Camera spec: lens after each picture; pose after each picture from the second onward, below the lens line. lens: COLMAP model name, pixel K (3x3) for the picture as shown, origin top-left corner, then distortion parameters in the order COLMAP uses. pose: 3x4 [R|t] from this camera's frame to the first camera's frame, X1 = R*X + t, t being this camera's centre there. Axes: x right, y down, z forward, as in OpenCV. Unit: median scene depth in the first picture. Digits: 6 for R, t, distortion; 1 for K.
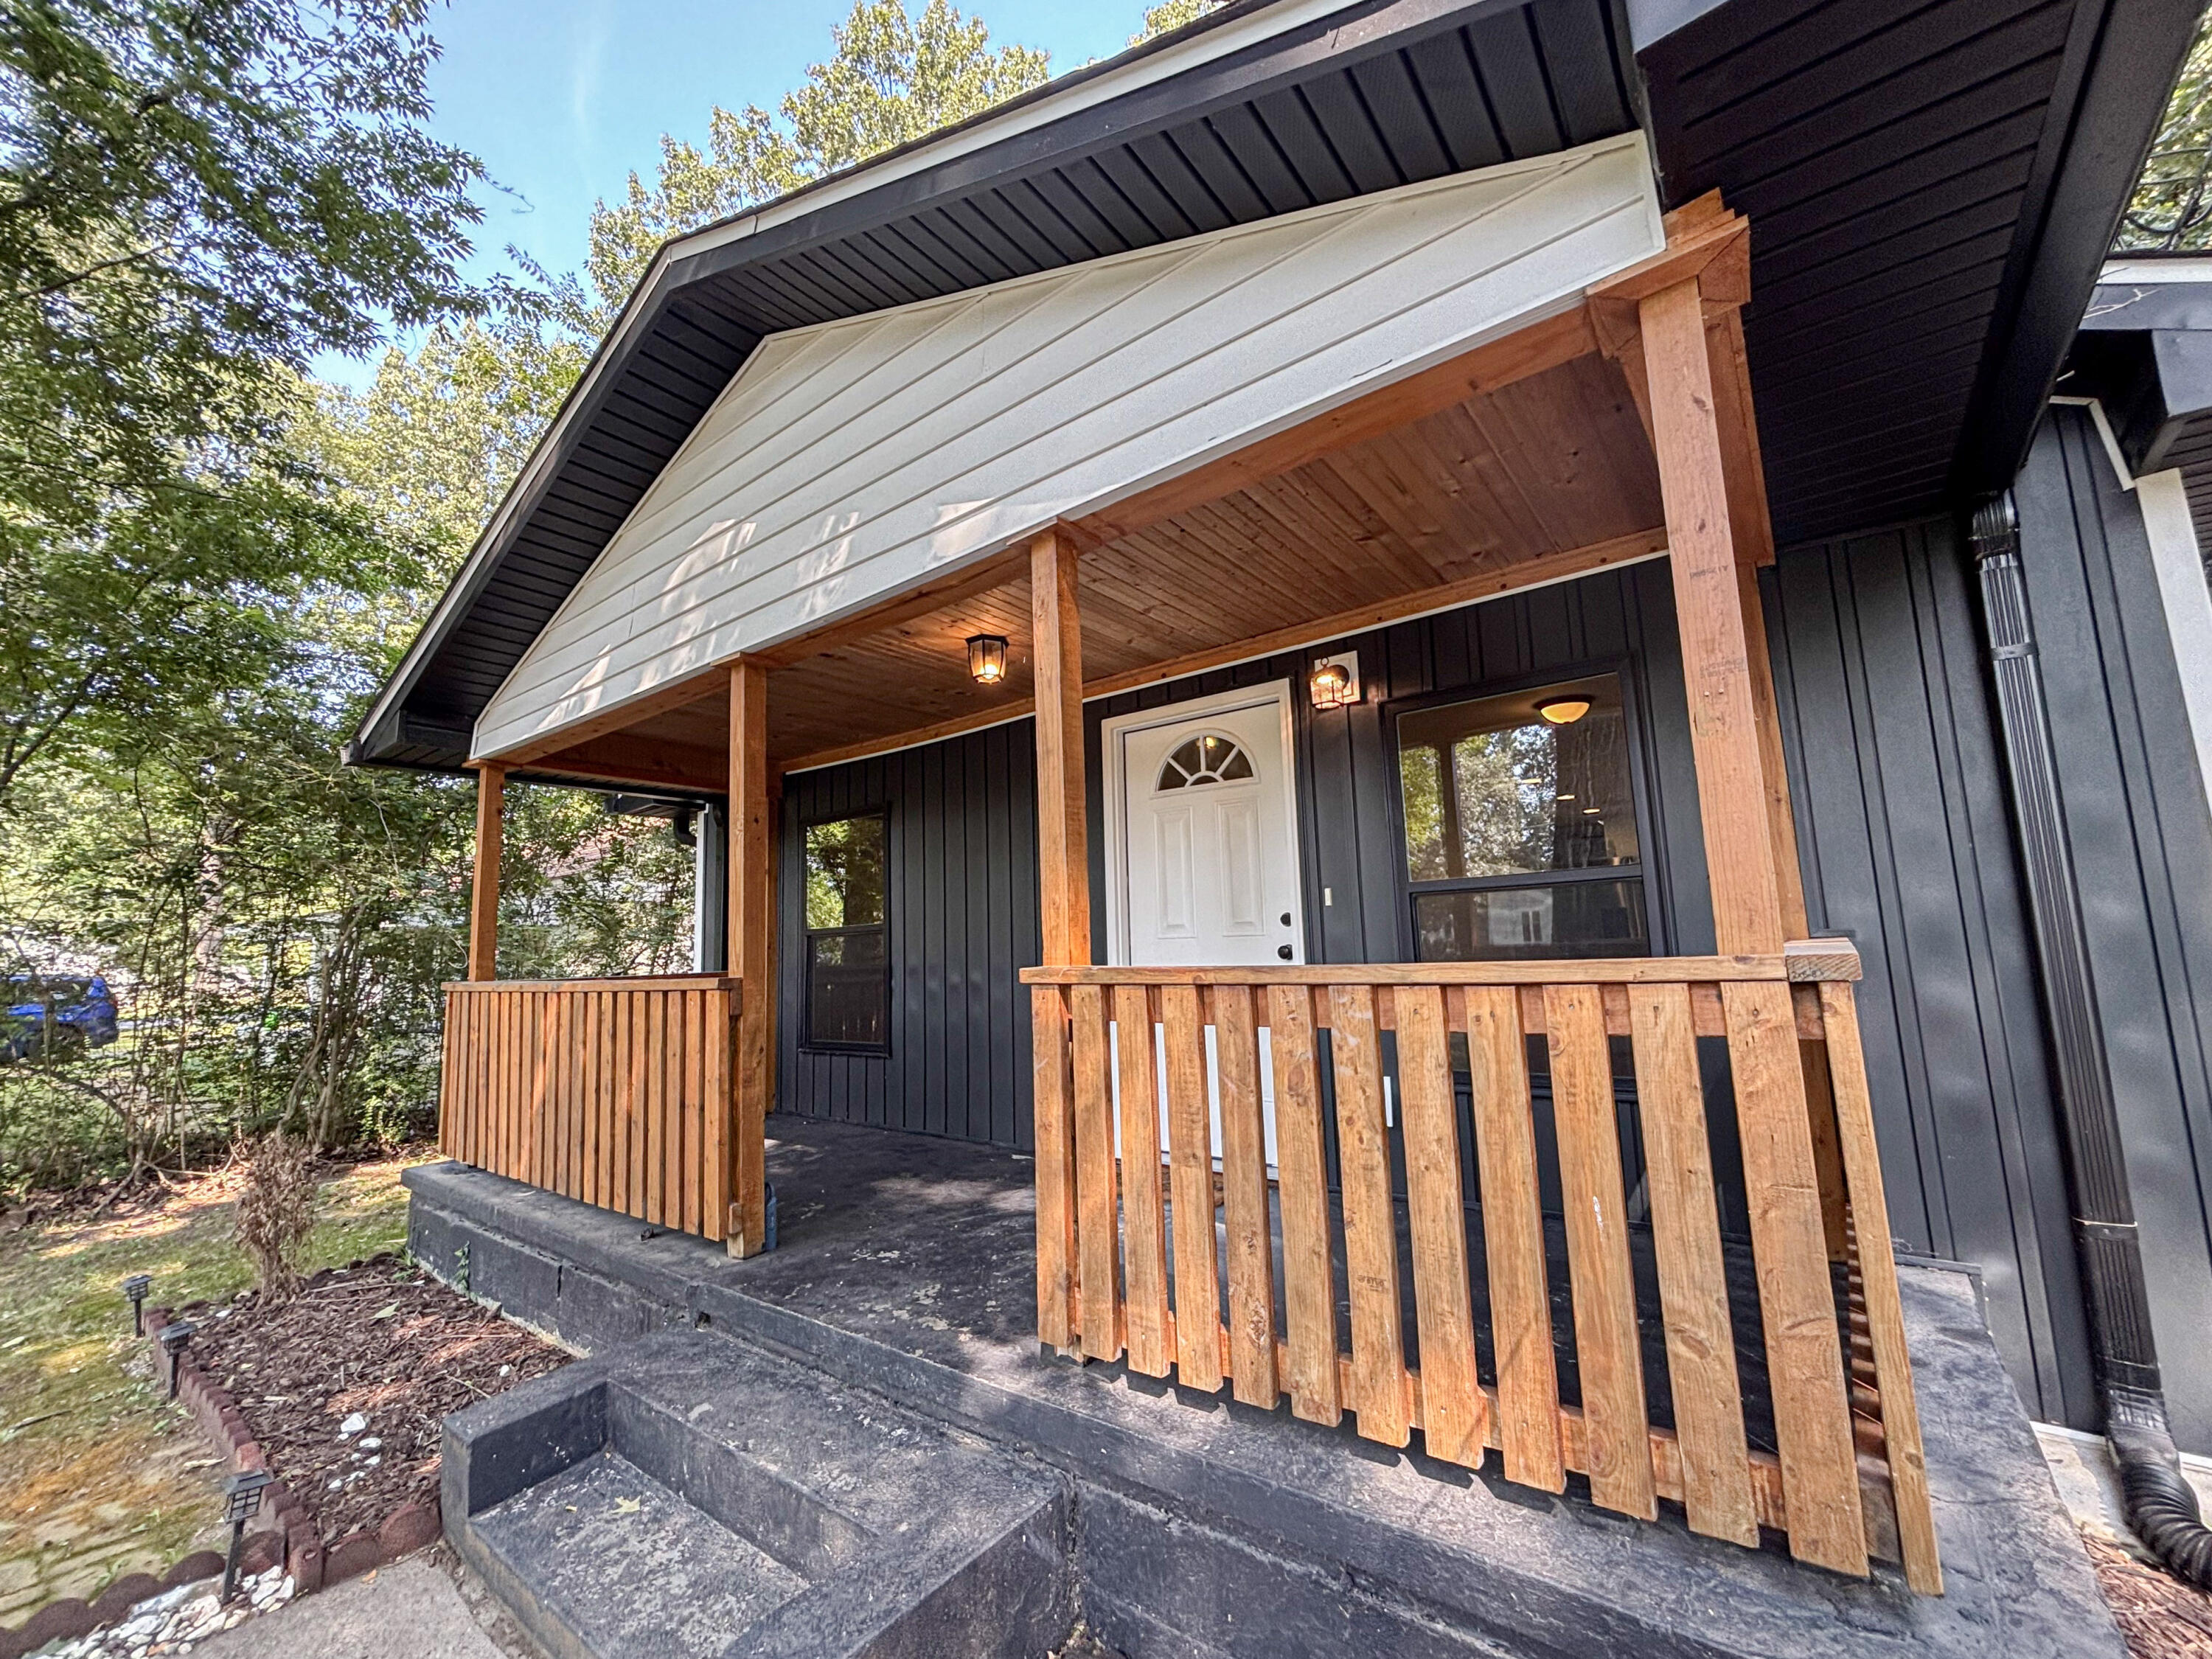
lens RADIAL K [[935.2, 0, 1077.3], [0, 935.2, 836.2], [0, 0, 1]] dist [0.017530, -0.000262]
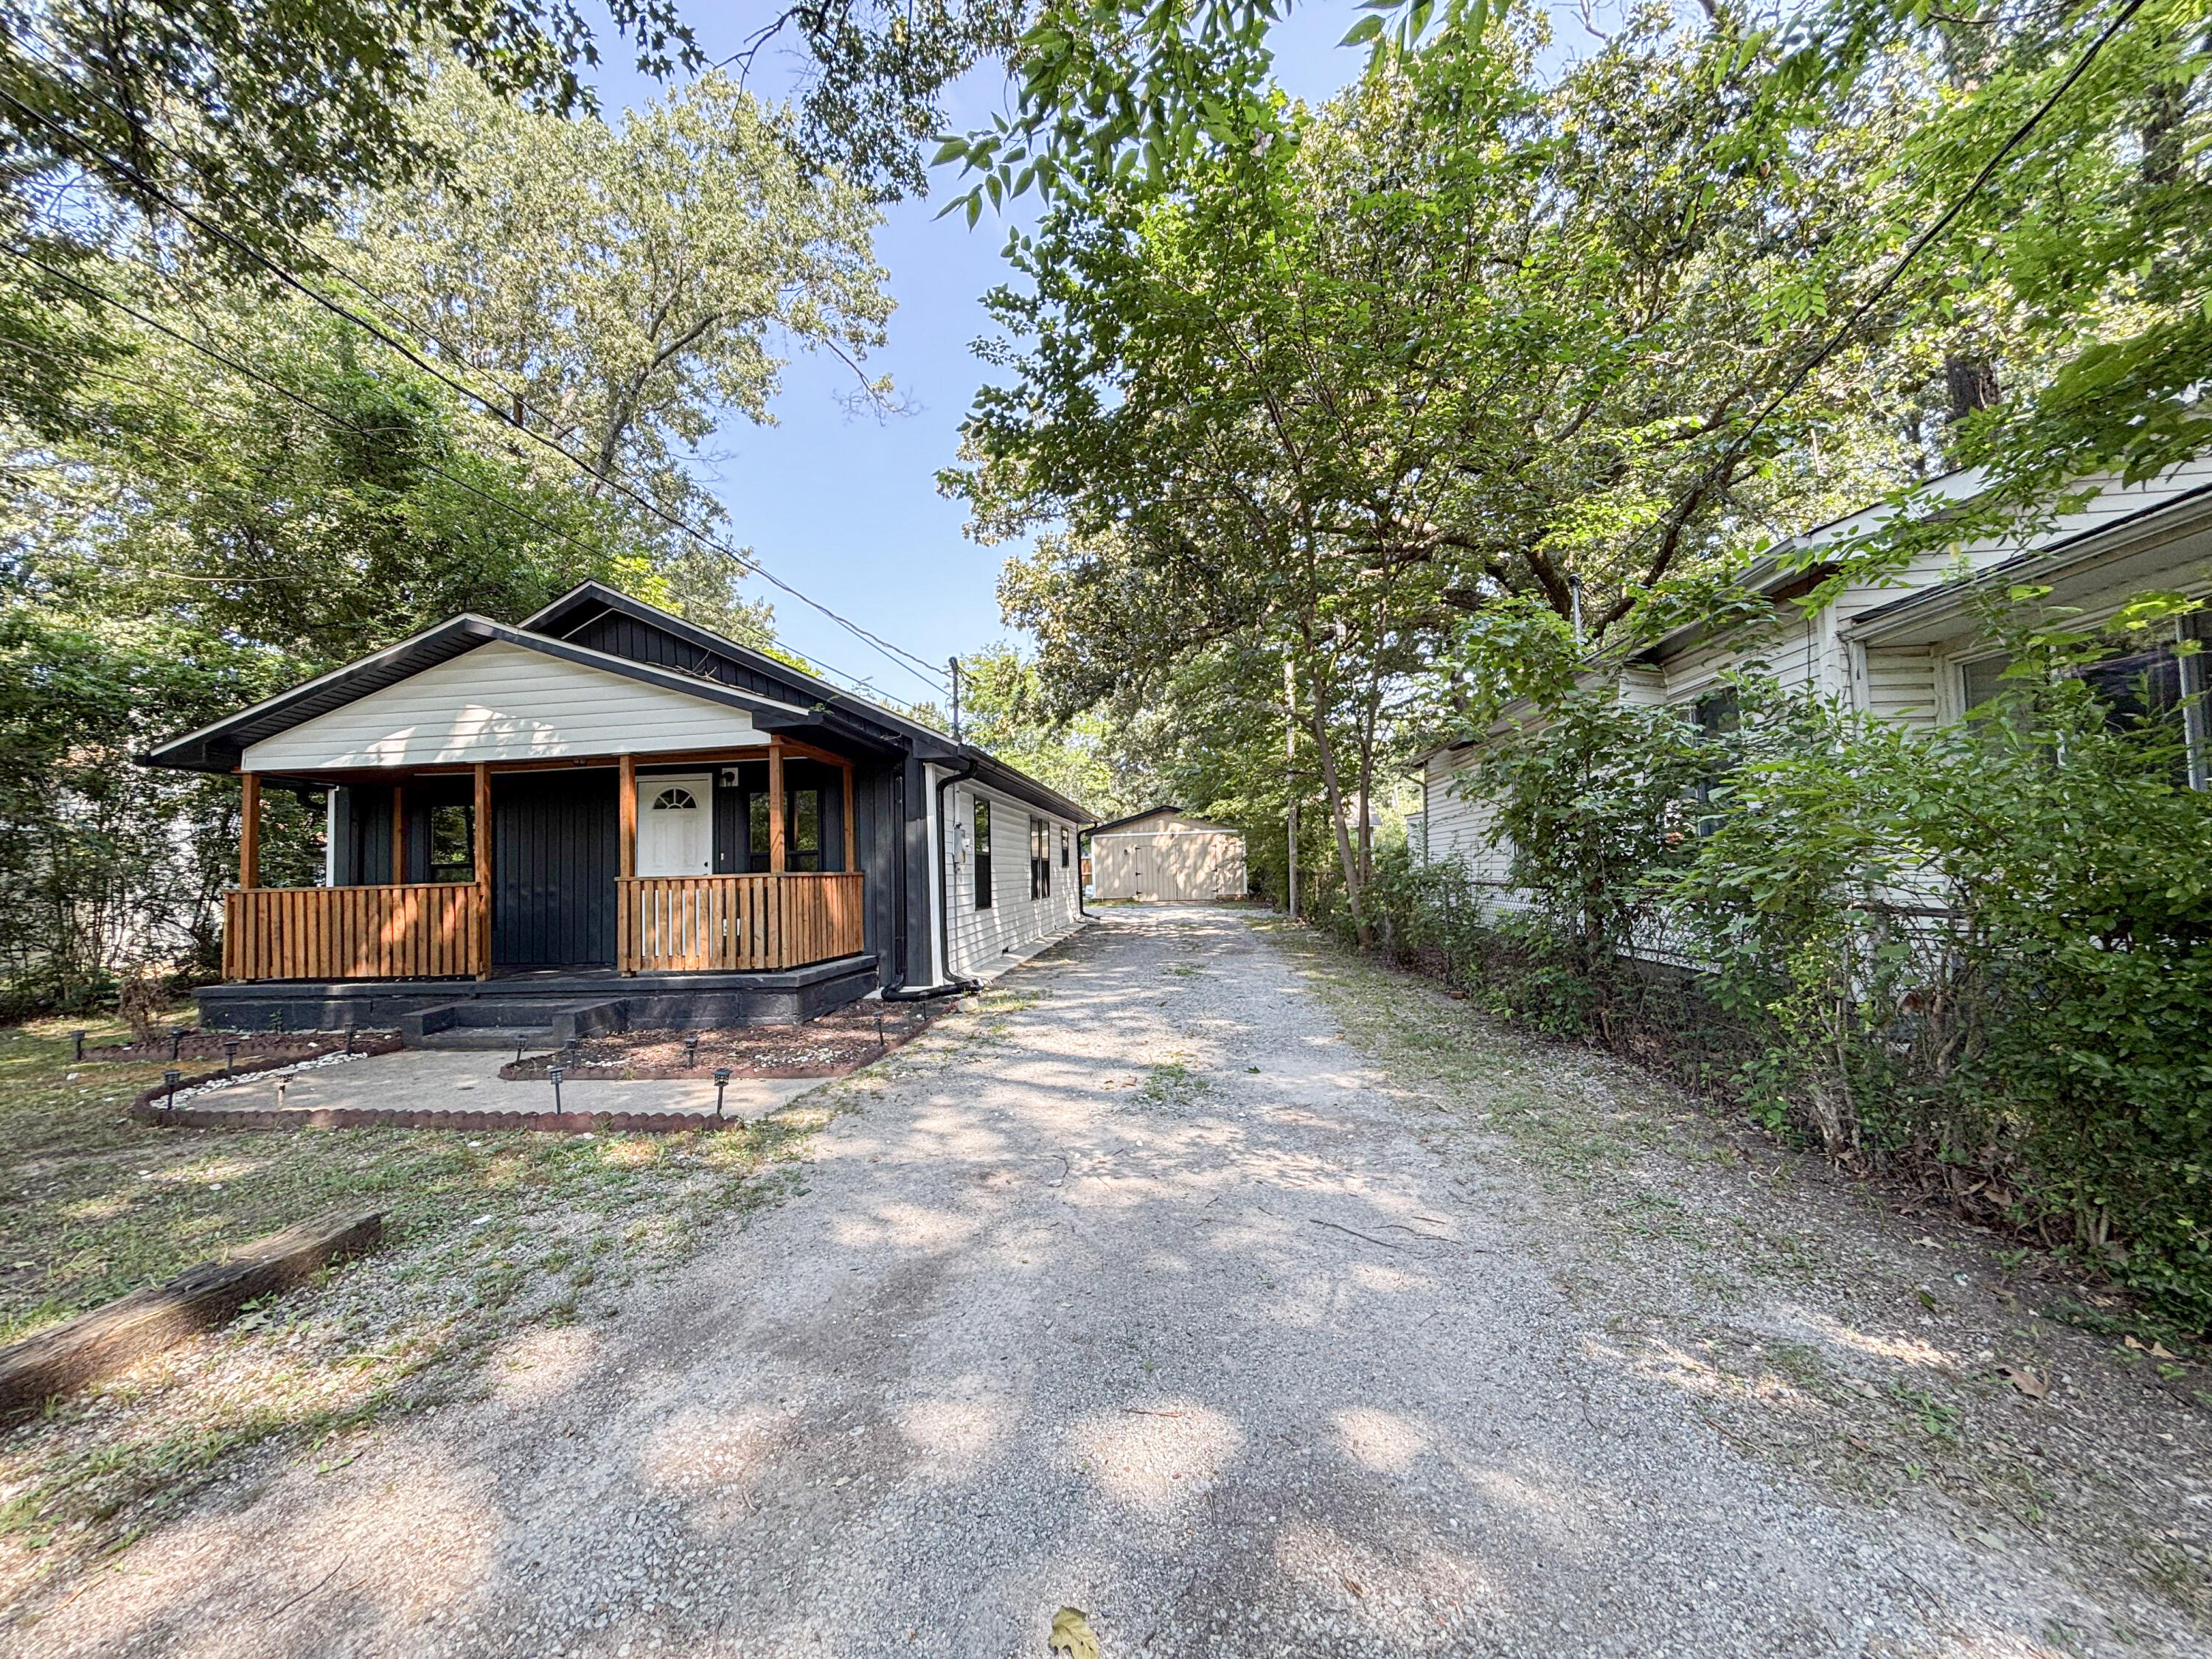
lens RADIAL K [[914.0, 0, 1106.0], [0, 914.0, 829.5], [0, 0, 1]] dist [0.003894, -0.000001]
pose [[0.841020, 0.037075, 0.539732, -0.260892], [-0.064693, 0.997382, 0.032295, -0.191564], [-0.537122, -0.062078, 0.841217, -2.060504]]
